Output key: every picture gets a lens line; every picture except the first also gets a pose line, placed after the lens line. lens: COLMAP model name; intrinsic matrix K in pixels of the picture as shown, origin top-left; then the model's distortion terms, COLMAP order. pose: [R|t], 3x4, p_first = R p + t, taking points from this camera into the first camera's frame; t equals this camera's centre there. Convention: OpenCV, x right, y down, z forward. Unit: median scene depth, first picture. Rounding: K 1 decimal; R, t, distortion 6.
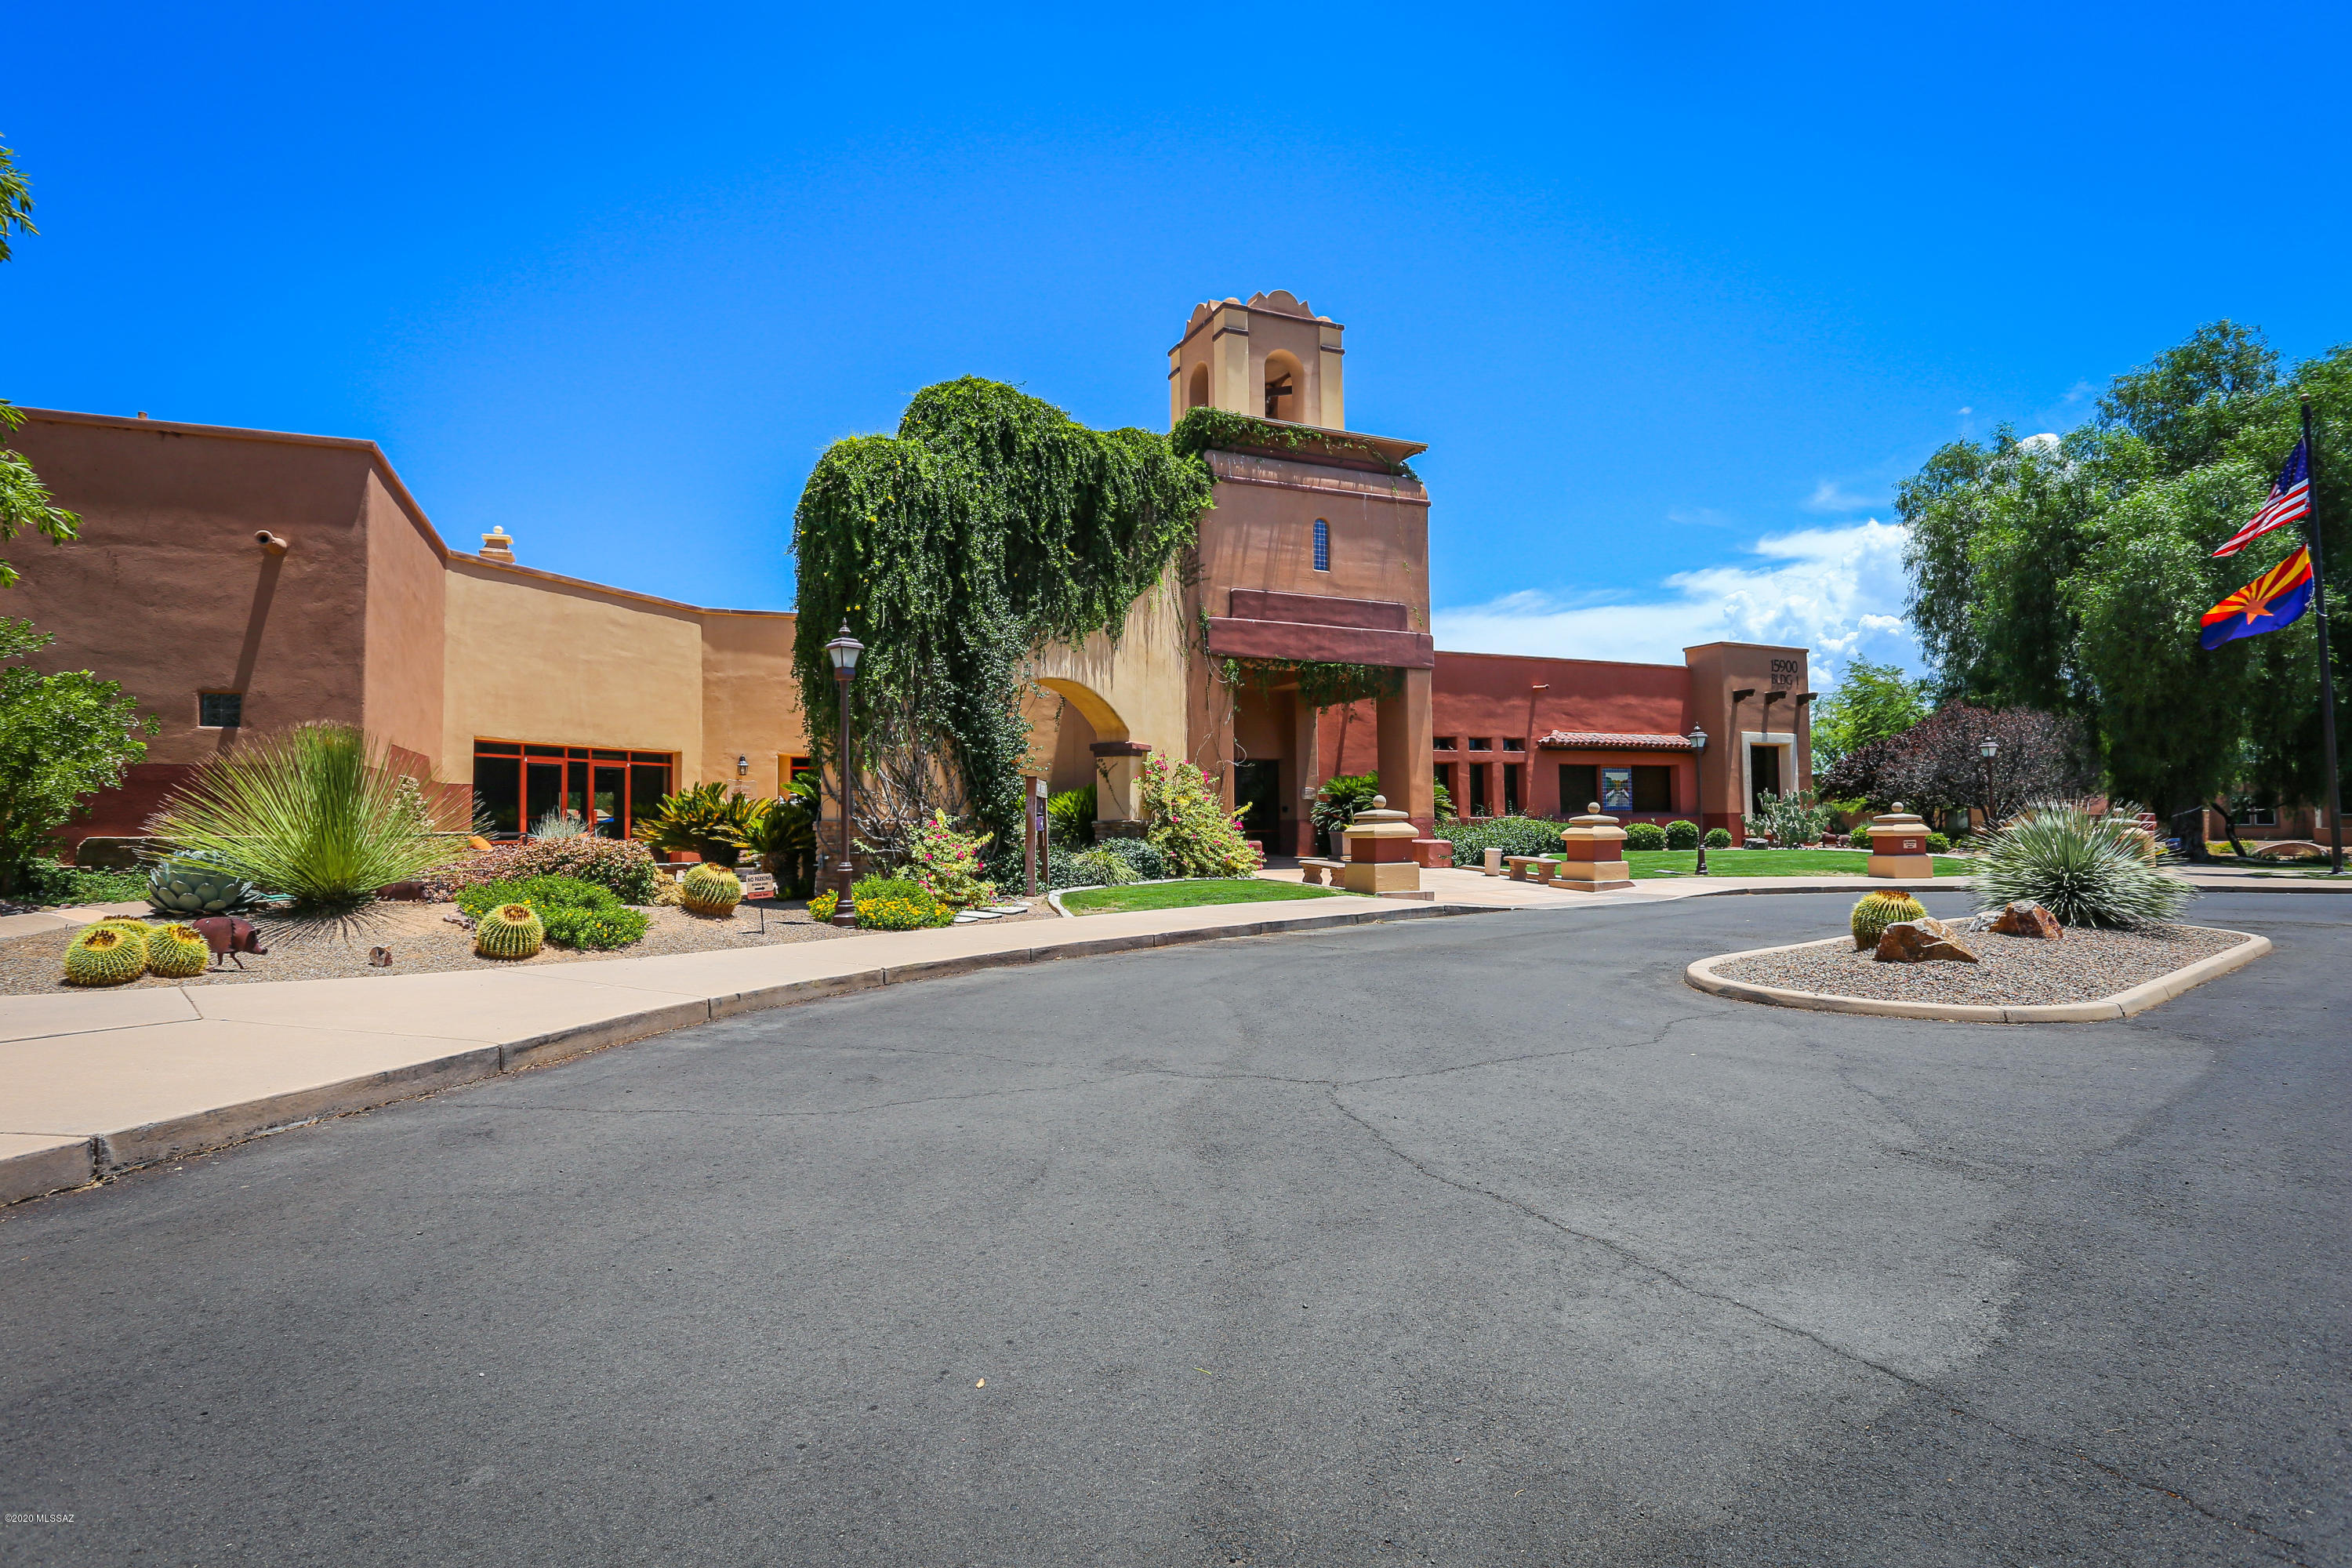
lens RADIAL K [[1271.6, 0, 1174.7], [0, 1271.6, 779.0], [0, 0, 1]] dist [0.011056, 0.000094]
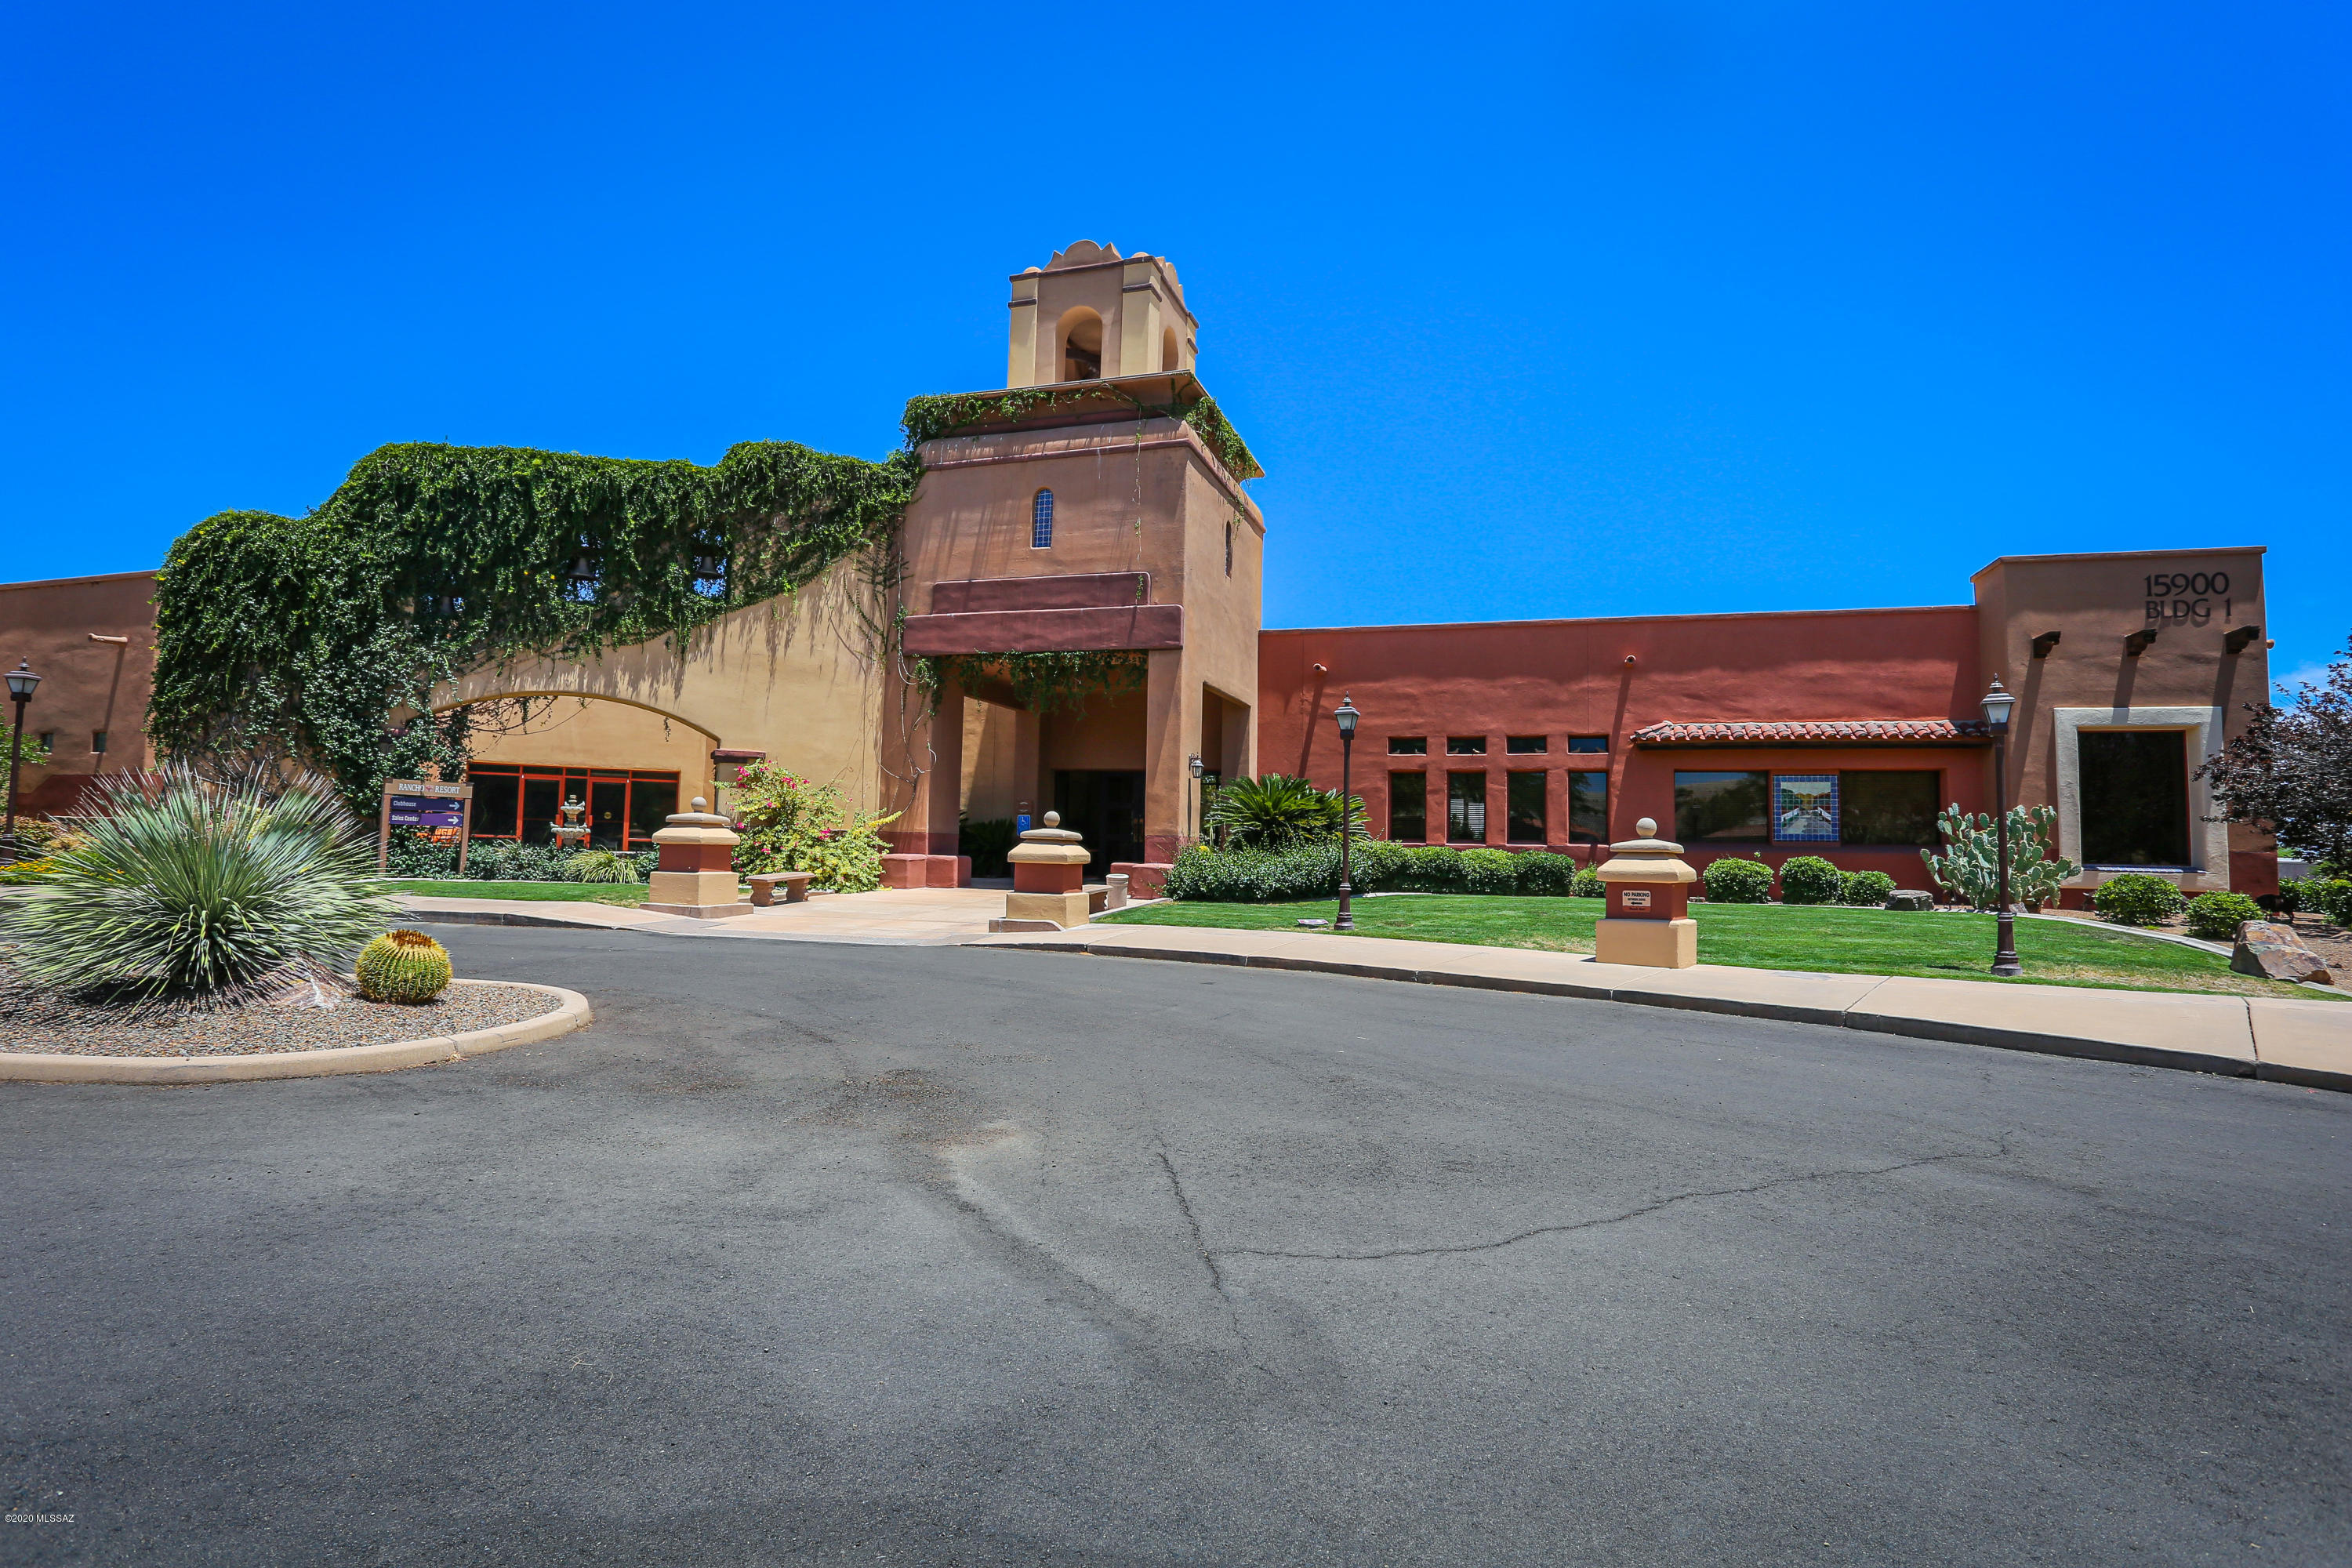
lens RADIAL K [[1173.0, 0, 1177.0], [0, 1173.0, 787.9], [0, 0, 1]] dist [-0.010269, 0.005831]
pose [[0.715568, -0.010748, -0.698461, 0.729025], [-0.005487, 0.999764, -0.021005, 0.016328], [0.698522, 0.018863, 0.715340, 0.489042]]
